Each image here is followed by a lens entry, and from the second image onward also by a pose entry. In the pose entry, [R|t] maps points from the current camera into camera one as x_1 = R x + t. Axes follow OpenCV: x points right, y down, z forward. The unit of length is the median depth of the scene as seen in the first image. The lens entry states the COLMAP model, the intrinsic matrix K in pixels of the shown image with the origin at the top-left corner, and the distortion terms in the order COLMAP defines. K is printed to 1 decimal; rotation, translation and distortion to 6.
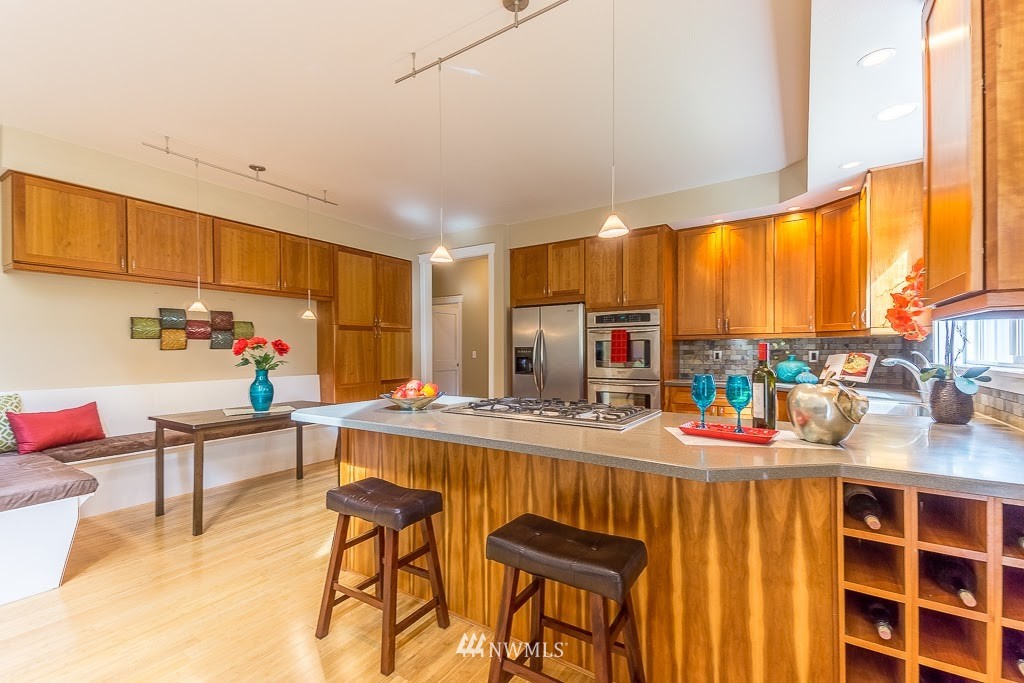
lens RADIAL K [[442.9, 0, 515.2], [0, 442.9, 347.3], [0, 0, 1]] dist [0.045025, -0.000141]
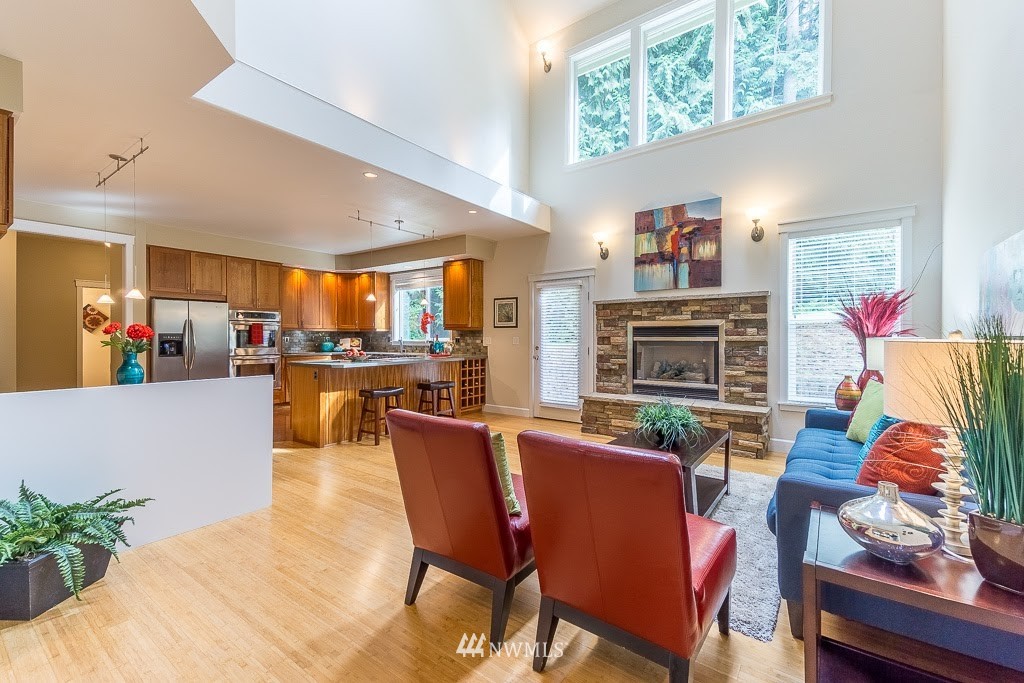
lens RADIAL K [[439.2, 0, 503.9], [0, 439.2, 336.9], [0, 0, 1]] dist [0.045133, -0.016327]
pose [[0.067551, 0.003032, 0.997711, -1.299905], [-0.009267, 0.999954, -0.002411, 0.004205], [-0.997673, -0.009083, 0.067576, 0.041354]]
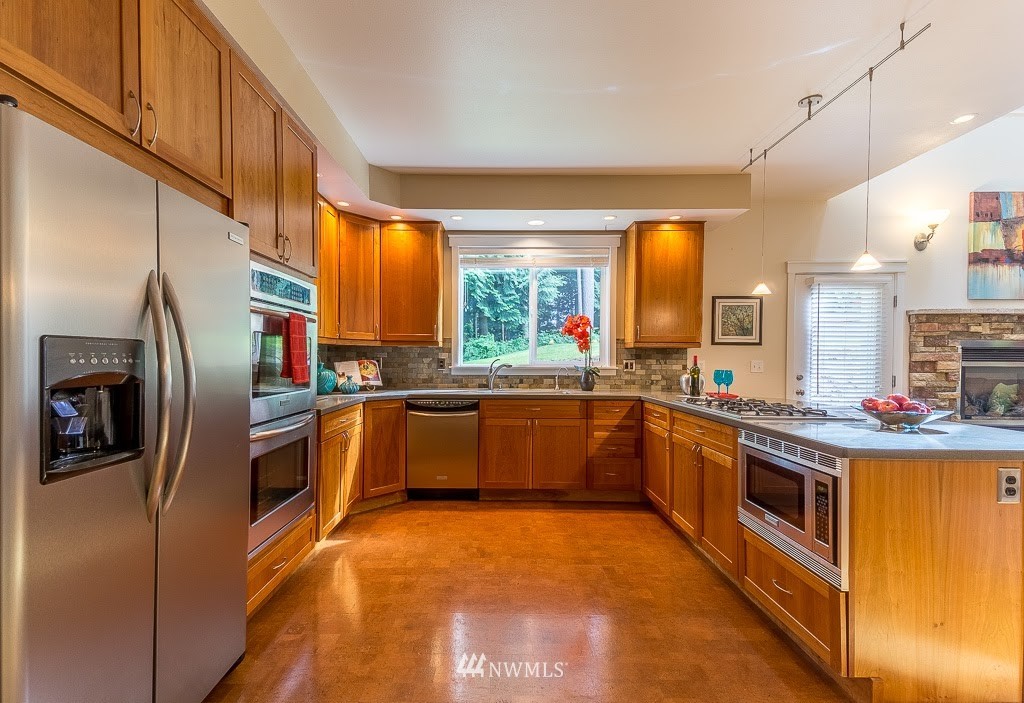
lens RADIAL K [[456.2, 0, 499.5], [0, 456.2, 361.6], [0, 0, 1]] dist [0.054972, -0.018444]
pose [[-0.542971, -0.005333, 0.839735, -0.309242], [-0.011703, 0.999931, -0.001217, 0.010891], [-0.839670, -0.010488, -0.542995, 1.124451]]
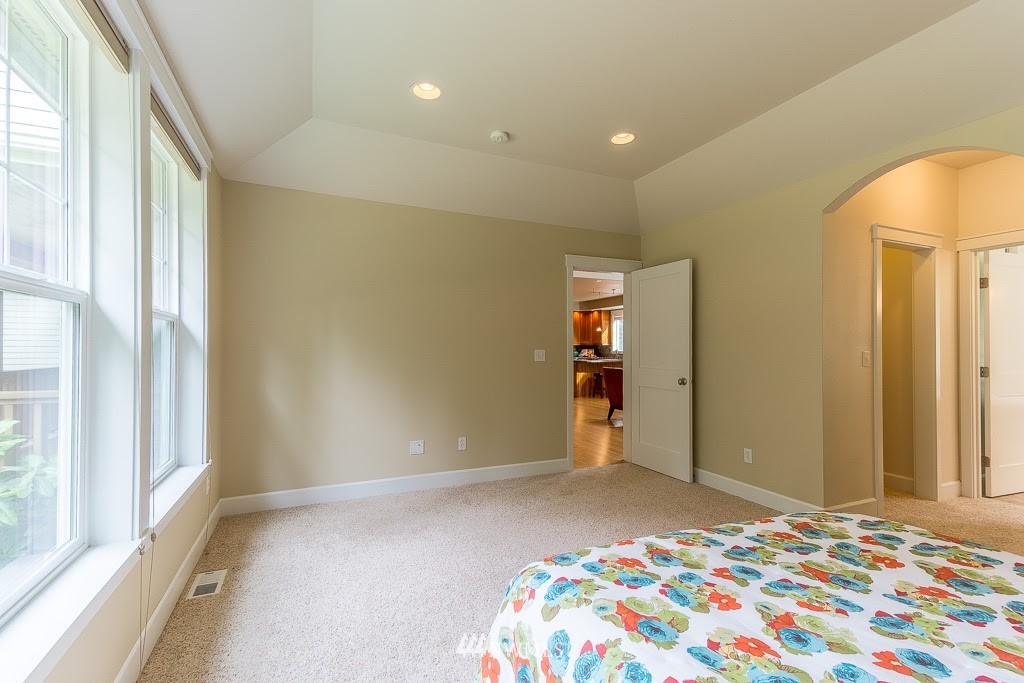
lens RADIAL K [[437.1, 0, 512.0], [0, 437.1, 341.5], [0, 0, 1]] dist [0.022780, -0.000354]
pose [[0.531360, 0.016310, 0.846989, -2.487247], [-0.013089, 0.999853, -0.011042, -0.002491], [-0.847045, -0.005219, 0.531496, -0.416520]]
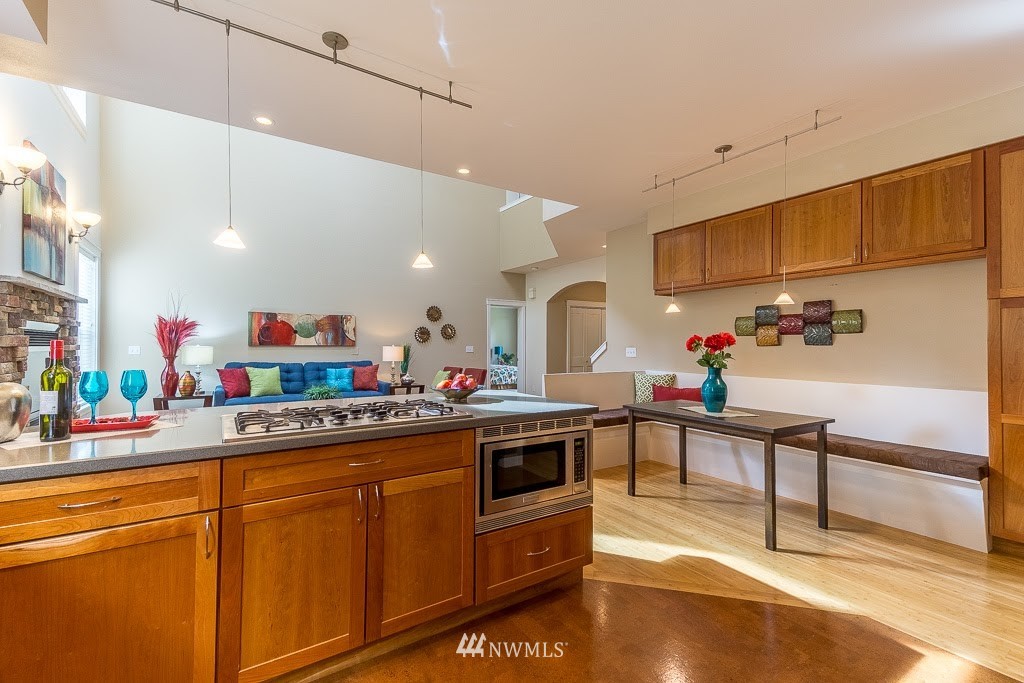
lens RADIAL K [[437.1, 0, 512.0], [0, 437.1, 341.5], [0, 0, 1]] dist [0.022780, -0.000354]
pose [[-0.412361, -0.005626, -0.911003, 0.359591], [0.005913, 0.999943, -0.008852, 0.001200], [0.911001, -0.009037, -0.412304, 0.824322]]
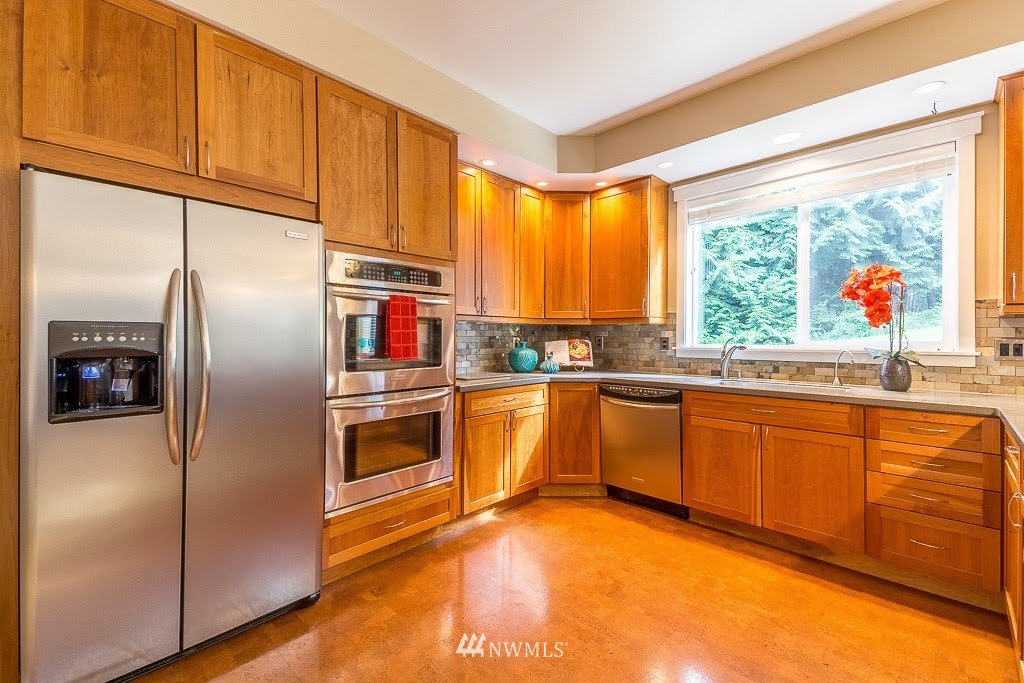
lens RADIAL K [[439.2, 0, 503.9], [0, 439.2, 336.9], [0, 0, 1]] dist [0.045133, -0.016327]
pose [[0.199828, 0.004578, 0.979820, -0.251268], [-0.011471, 0.999931, -0.002332, 0.008712], [-0.979764, -0.010773, 0.199867, 0.811355]]
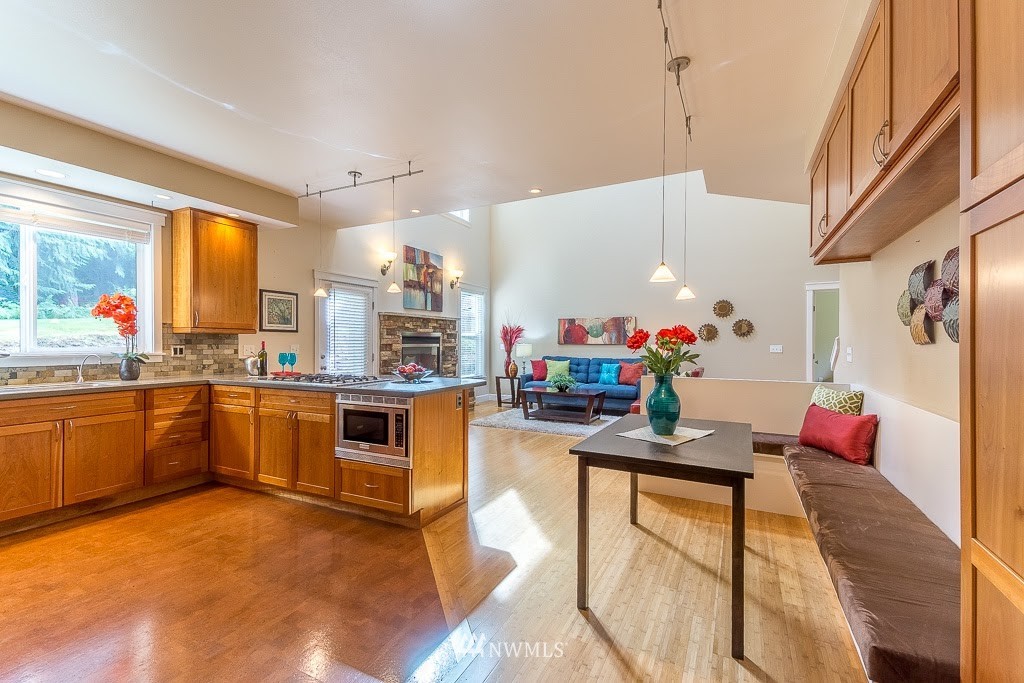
lens RADIAL K [[437.1, 0, 512.0], [0, 437.1, 341.5], [0, 0, 1]] dist [0.022780, -0.000354]
pose [[-0.994389, 0.001489, -0.105774, -0.226955], [0.002722, 0.999930, -0.011517, 0.007649], [0.105750, -0.011740, -0.994323, 1.355340]]
